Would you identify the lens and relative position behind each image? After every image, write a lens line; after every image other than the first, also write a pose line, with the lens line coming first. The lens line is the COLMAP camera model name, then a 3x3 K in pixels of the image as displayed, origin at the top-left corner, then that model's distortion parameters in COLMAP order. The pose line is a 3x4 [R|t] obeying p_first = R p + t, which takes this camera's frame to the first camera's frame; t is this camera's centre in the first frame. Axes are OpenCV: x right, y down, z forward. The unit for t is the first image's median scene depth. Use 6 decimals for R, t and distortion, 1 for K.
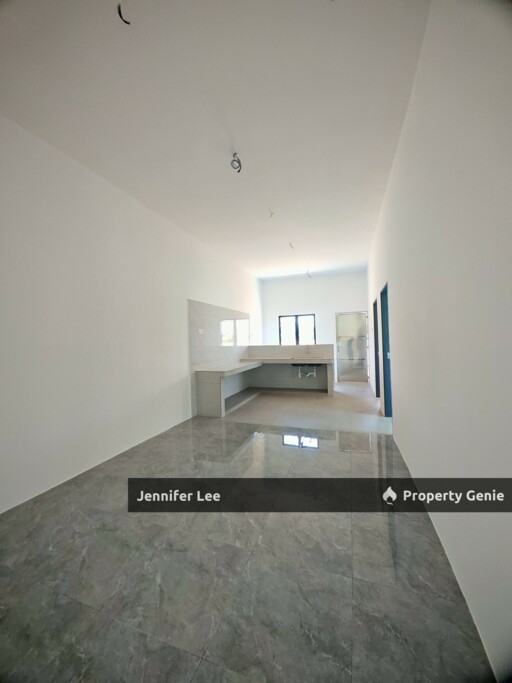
lens RADIAL K [[257.8, 0, 255.5], [0, 257.8, 338.8], [0, 0, 1]] dist [-0.002621, -0.000604]
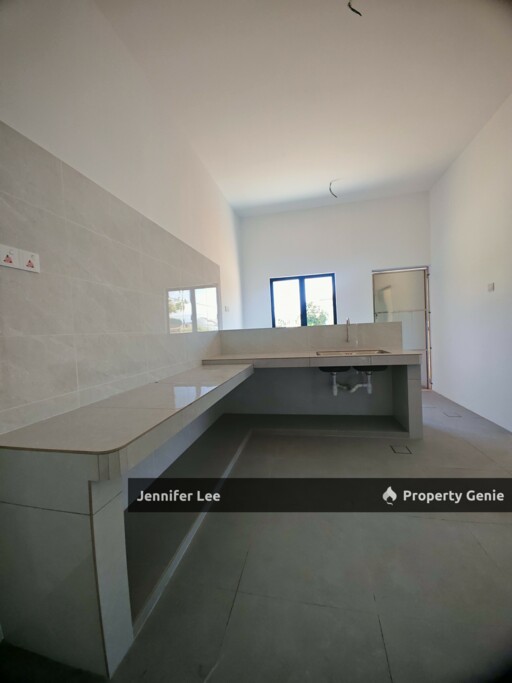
lens RADIAL K [[257.8, 0, 256.2], [0, 257.8, 342.3], [0, 0, 1]] dist [-0.002621, -0.000604]
pose [[0.991160, -0.025408, 0.130219, -0.022450], [0.017732, 0.998054, 0.059774, 0.021125], [-0.131485, -0.056937, 0.989682, 0.469033]]
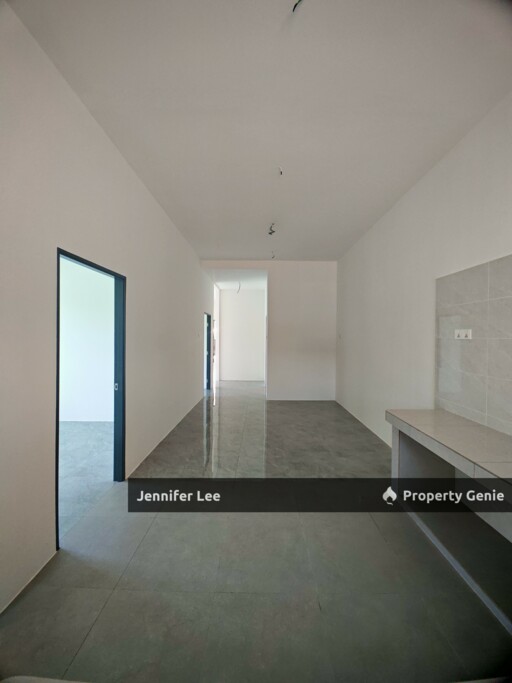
lens RADIAL K [[257.8, 0, 257.4], [0, 257.8, 339.9], [0, 0, 1]] dist [-0.002621, -0.000604]
pose [[-0.958588, 0.022847, -0.283879, 0.161304], [0.023143, 0.999729, 0.002312, -0.016628], [0.283855, -0.004354, -0.958857, 0.821245]]
